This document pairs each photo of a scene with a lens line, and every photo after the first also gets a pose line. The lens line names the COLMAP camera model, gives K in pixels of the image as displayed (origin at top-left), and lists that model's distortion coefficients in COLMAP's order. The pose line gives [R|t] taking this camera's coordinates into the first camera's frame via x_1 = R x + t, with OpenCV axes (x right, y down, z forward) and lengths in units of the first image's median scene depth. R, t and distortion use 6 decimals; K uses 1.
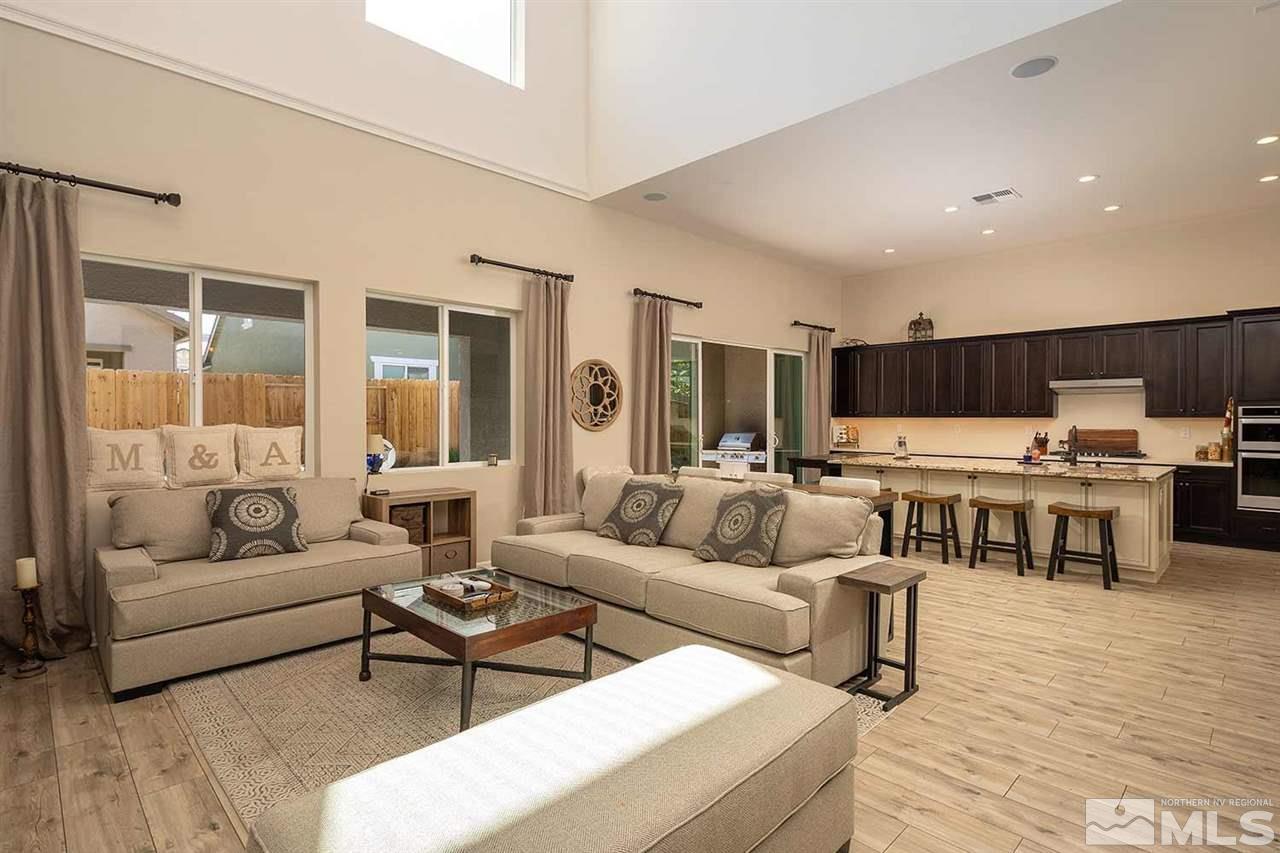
lens RADIAL K [[627.4, 0, 640.0], [0, 627.4, 426.5], [0, 0, 1]] dist [-0.001310, -0.001002]
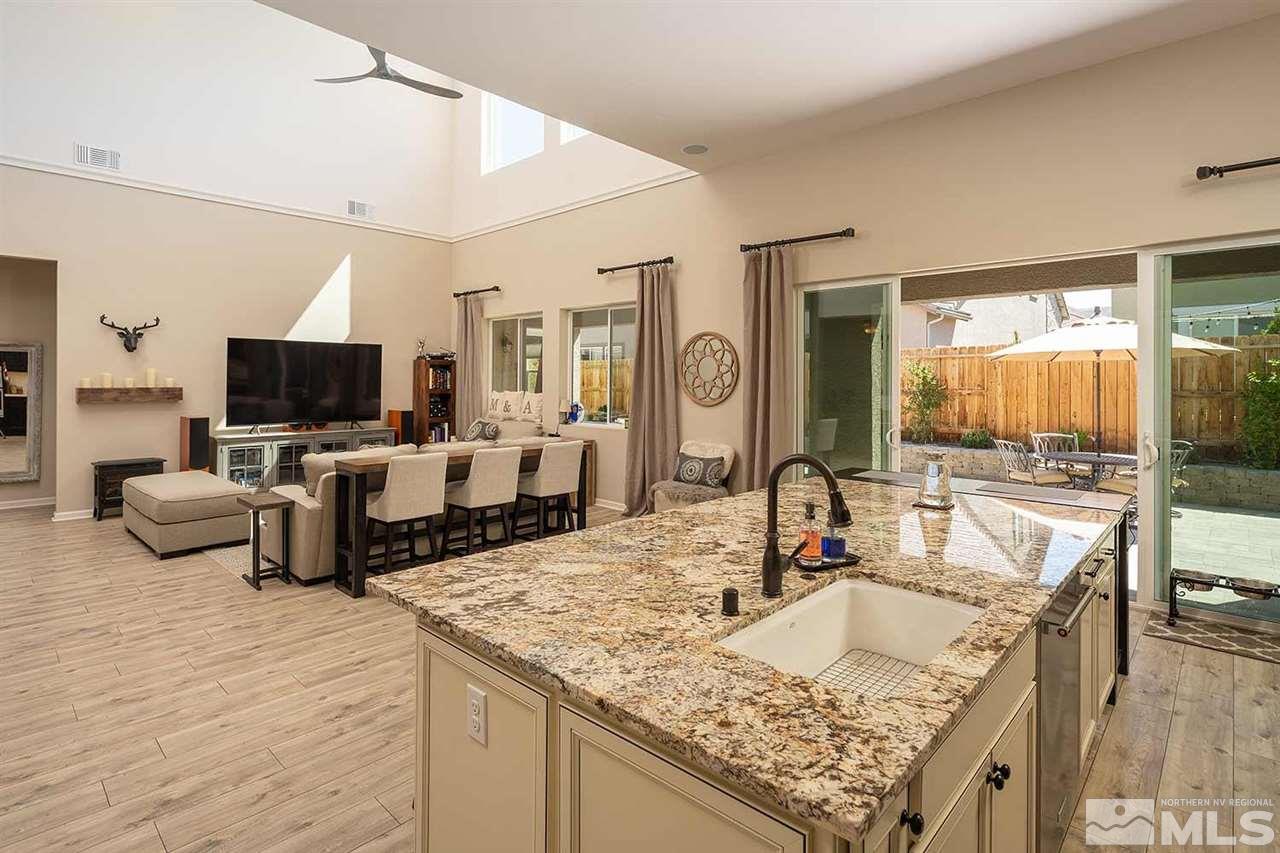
lens RADIAL K [[640.9, 0, 638.3], [0, 640.9, 376.9], [0, 0, 1]] dist [-0.000585, -0.000001]
pose [[0.032678, -0.003776, -0.999459, 0.898605], [-0.019145, 0.999807, -0.004403, -0.029903], [0.999283, 0.019278, 0.032600, 0.848537]]
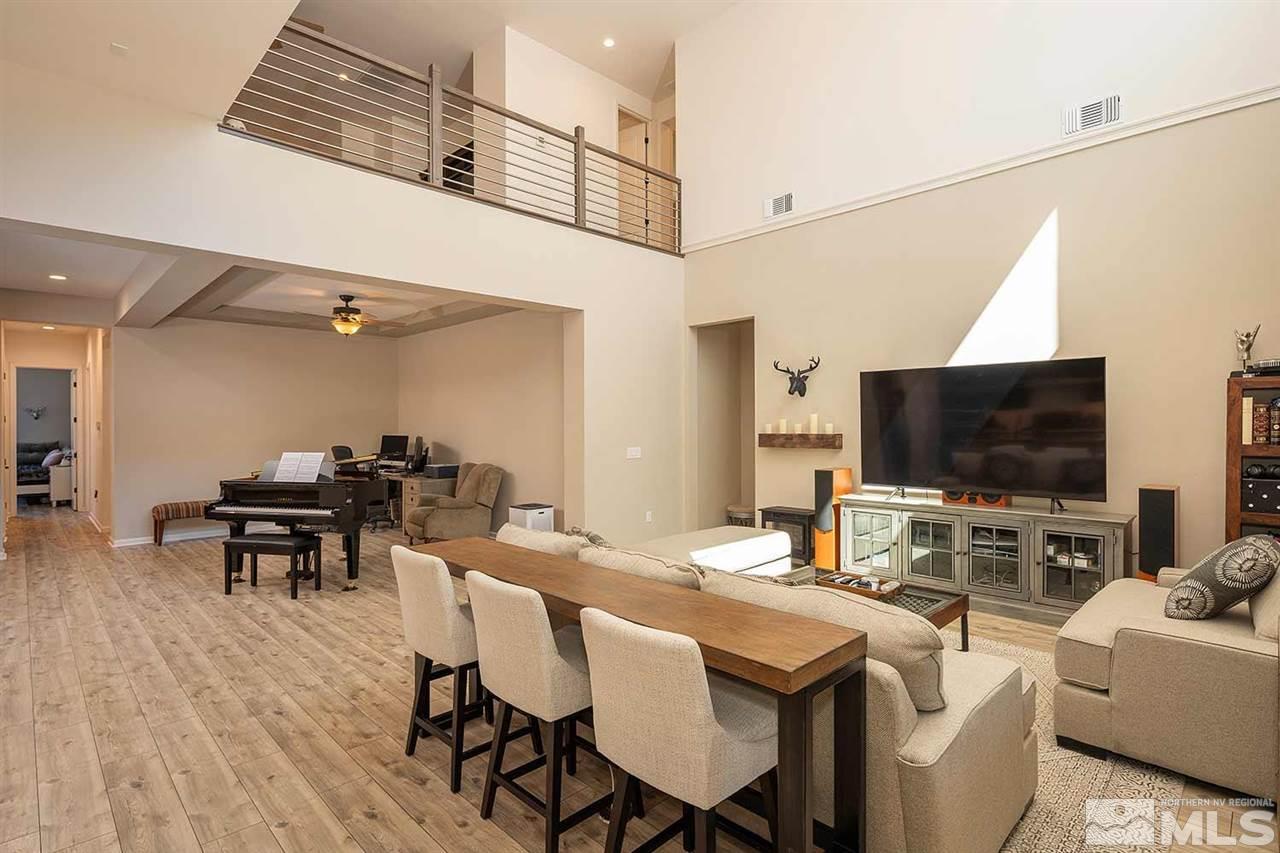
lens RADIAL K [[627.4, 0, 640.0], [0, 627.4, 426.5], [0, 0, 1]] dist [-0.001310, -0.001002]
pose [[-0.999988, 0.004051, 0.002881, 0.070541], [0.004106, 0.999801, 0.019540, -0.032819], [-0.002802, 0.019552, -0.999805, 1.035962]]
